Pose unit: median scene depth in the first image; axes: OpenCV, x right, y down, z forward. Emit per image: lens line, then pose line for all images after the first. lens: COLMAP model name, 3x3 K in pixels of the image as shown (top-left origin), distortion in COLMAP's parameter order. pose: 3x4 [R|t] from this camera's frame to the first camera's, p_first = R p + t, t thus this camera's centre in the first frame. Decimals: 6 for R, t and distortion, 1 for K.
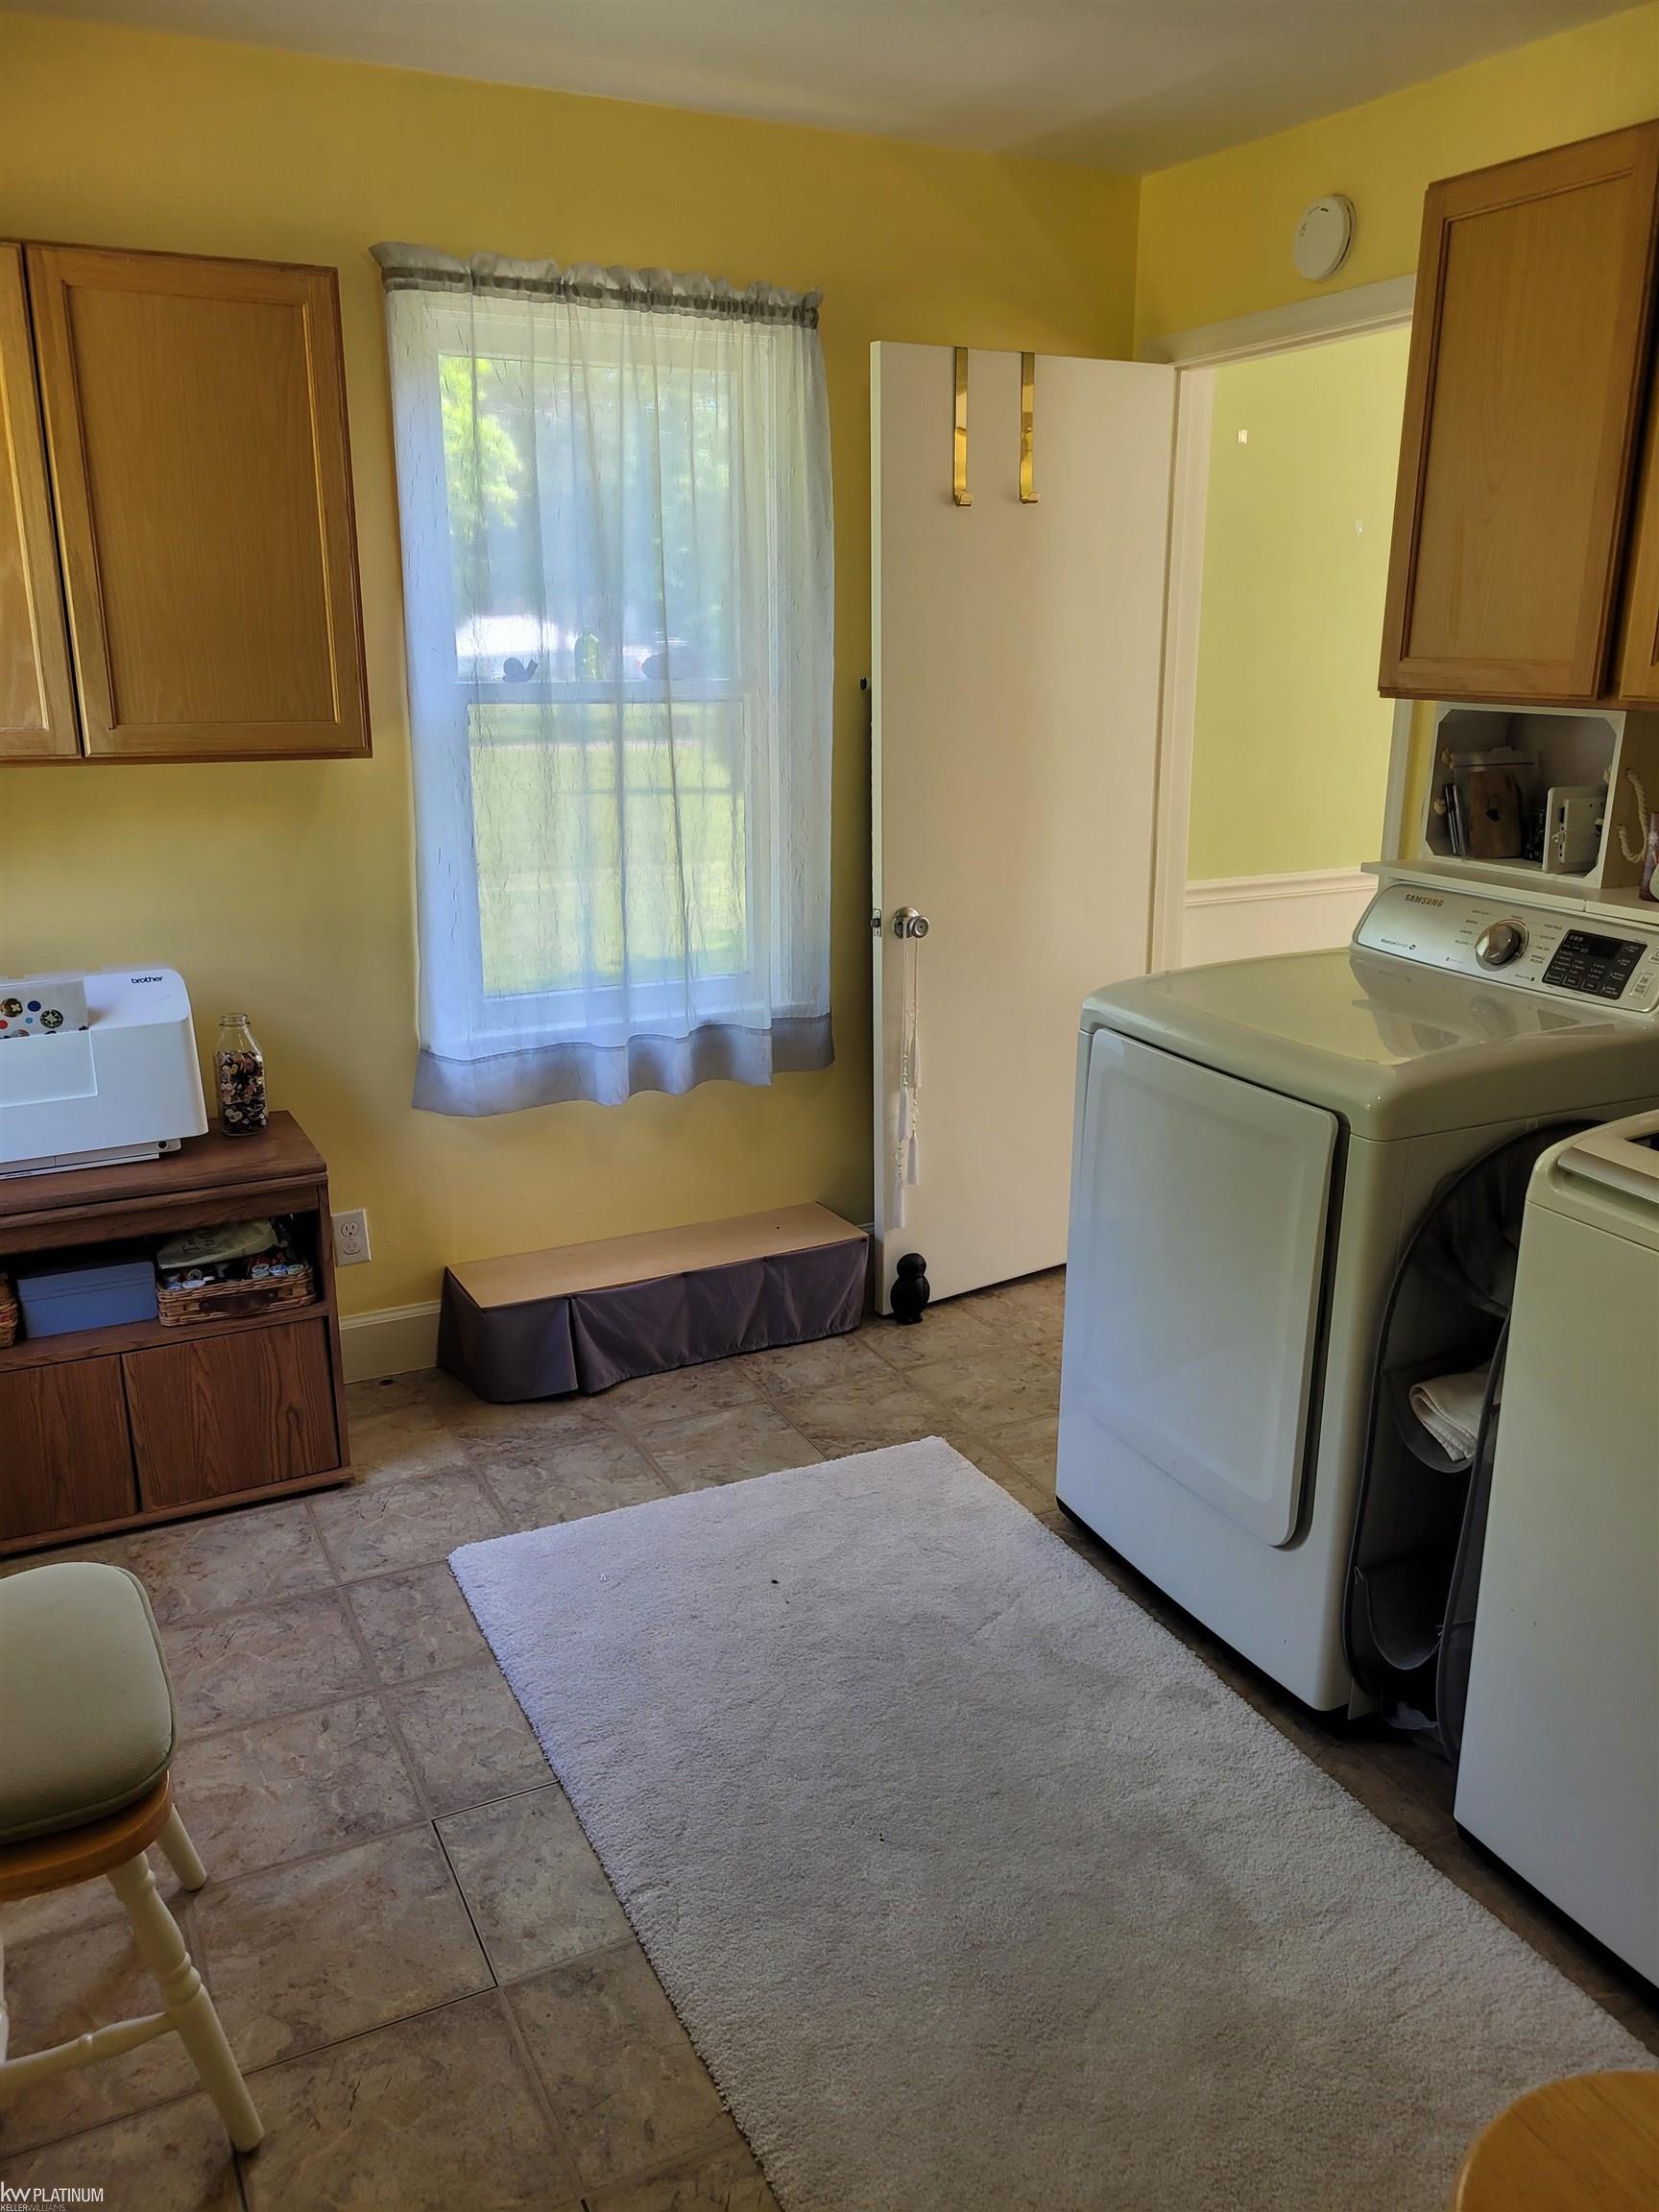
lens RADIAL K [[1653.1, 0, 826.7], [0, 1653.1, 1124.6], [0, 0, 1]] dist [0.018496, -0.003583]
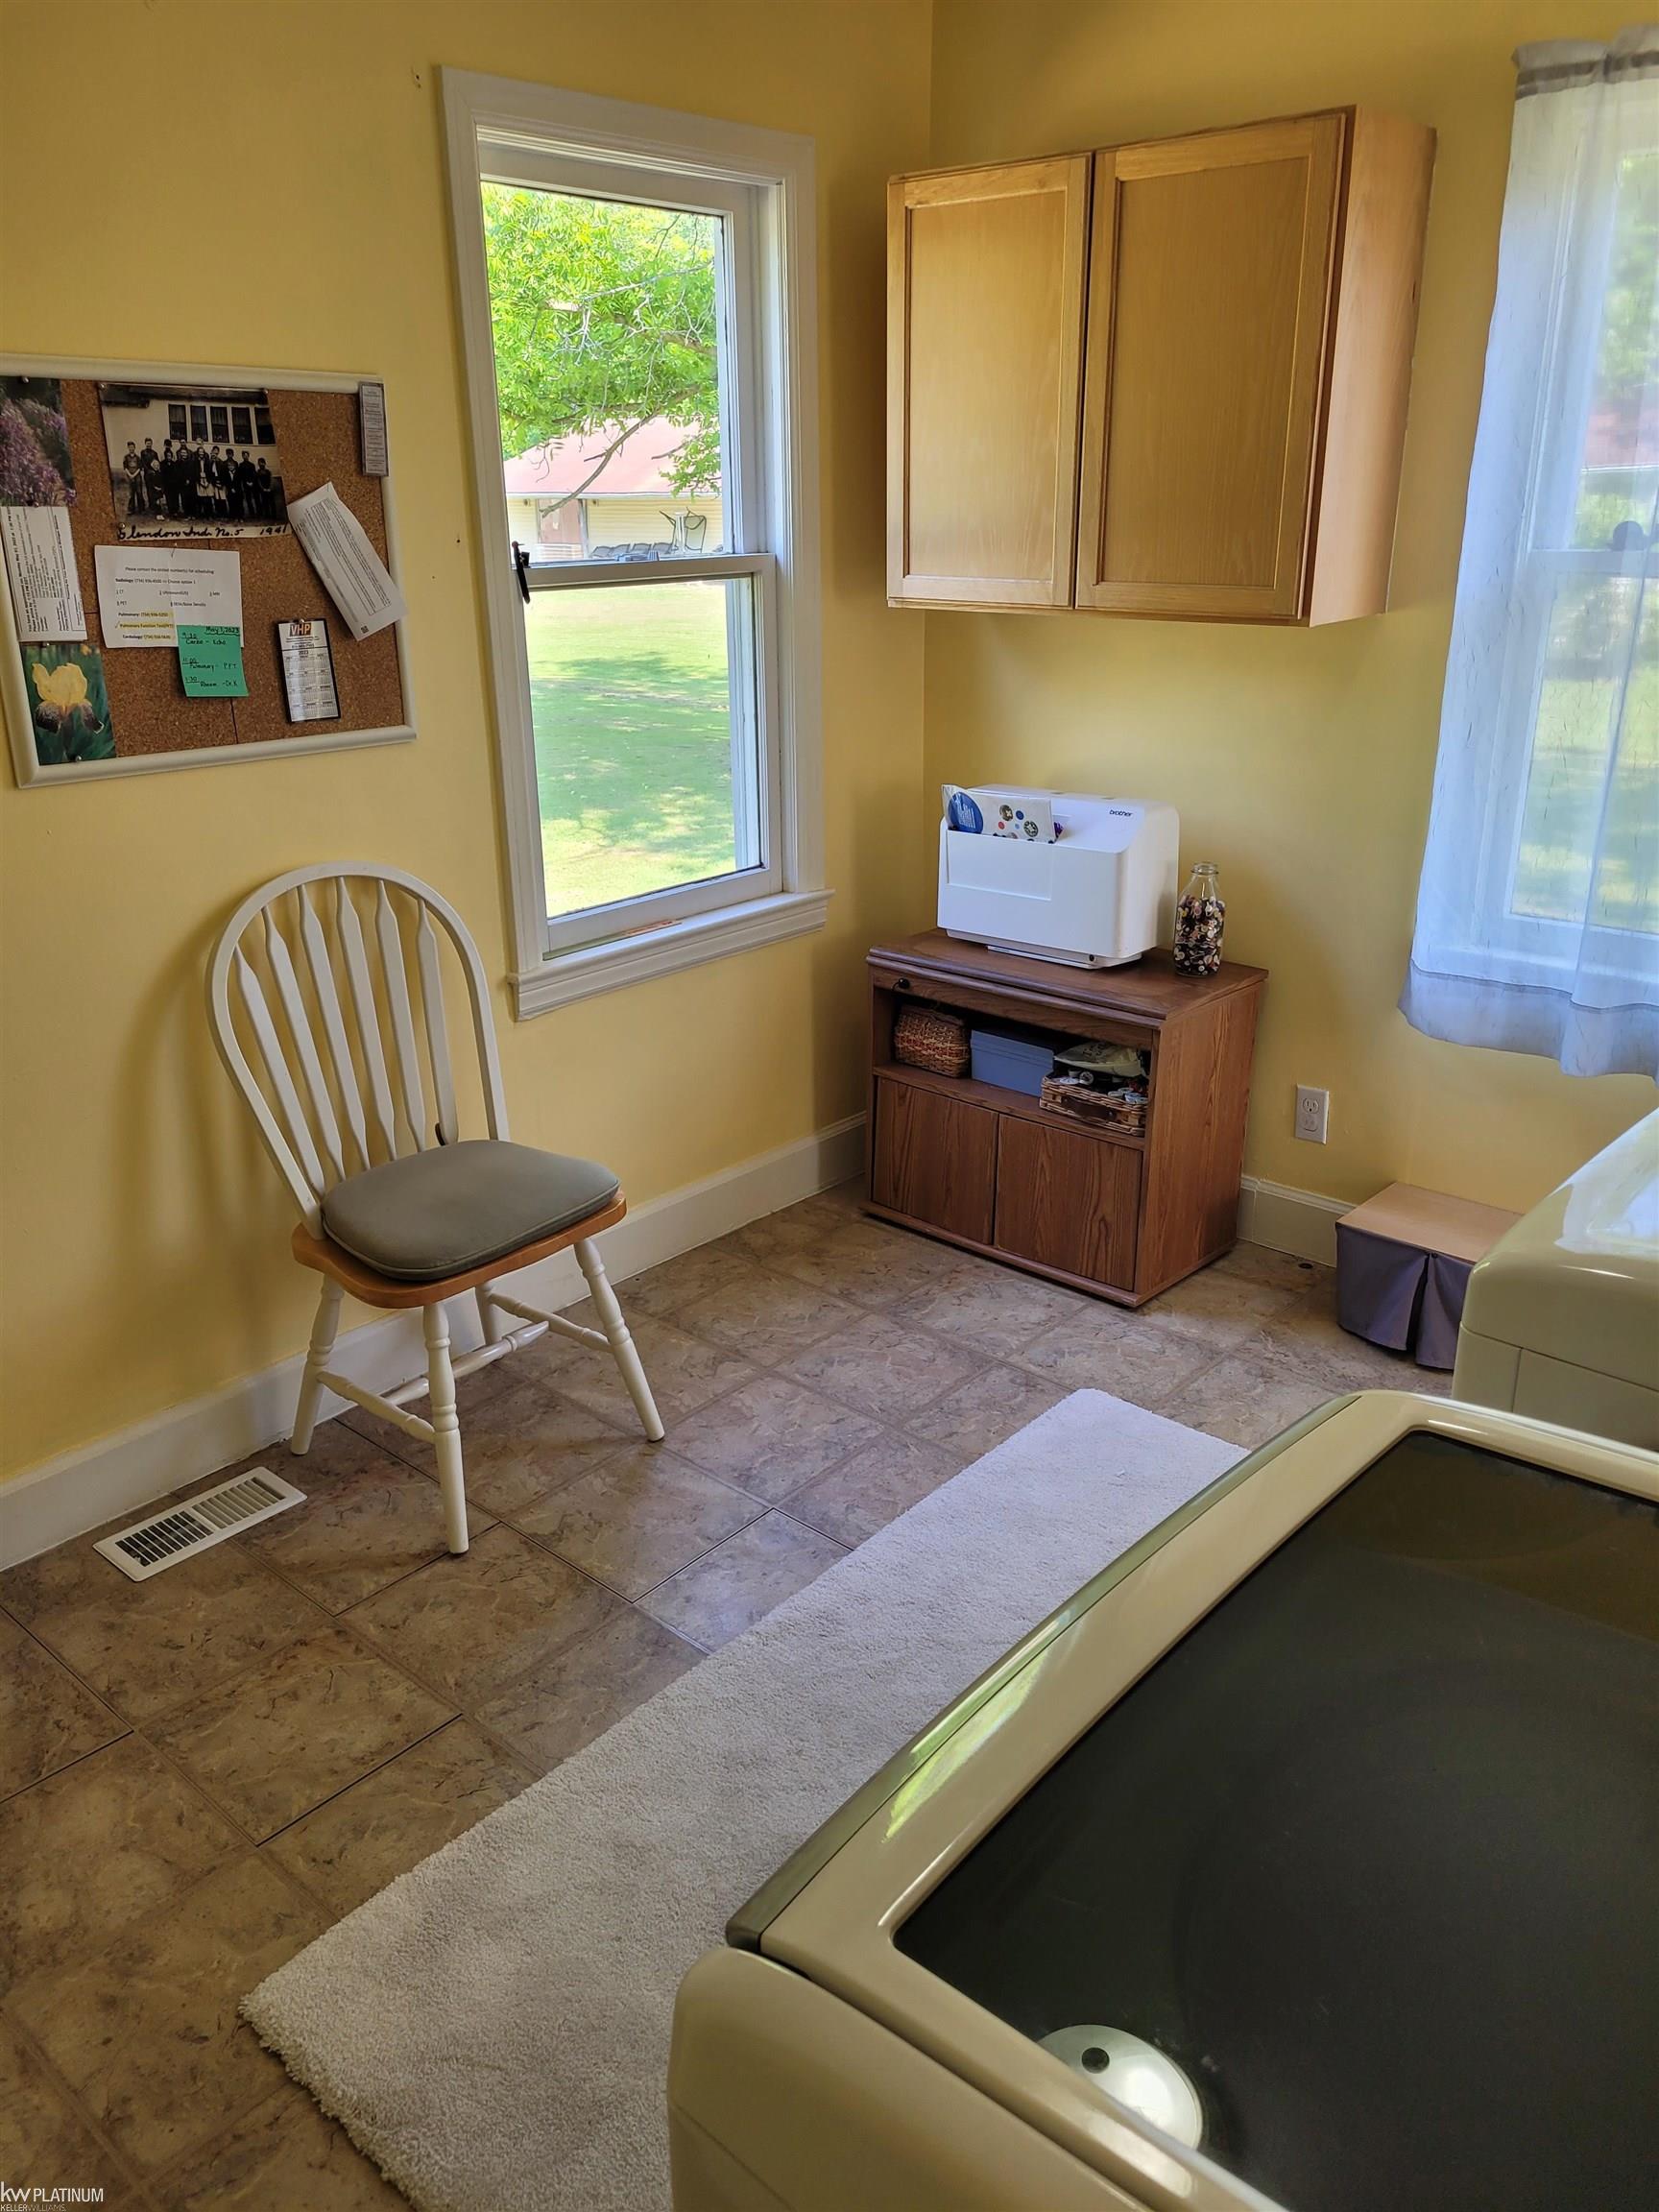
lens RADIAL K [[1663.8, 0, 829.5], [0, 1663.8, 1106.0], [0, 0, 1]] dist [0.053896, -0.056683]
pose [[0.369282, 0.318207, -0.873141, 0.569799], [-0.256427, 0.937966, 0.233380, -0.114367], [0.893239, 0.137714, 0.427970, 0.363866]]
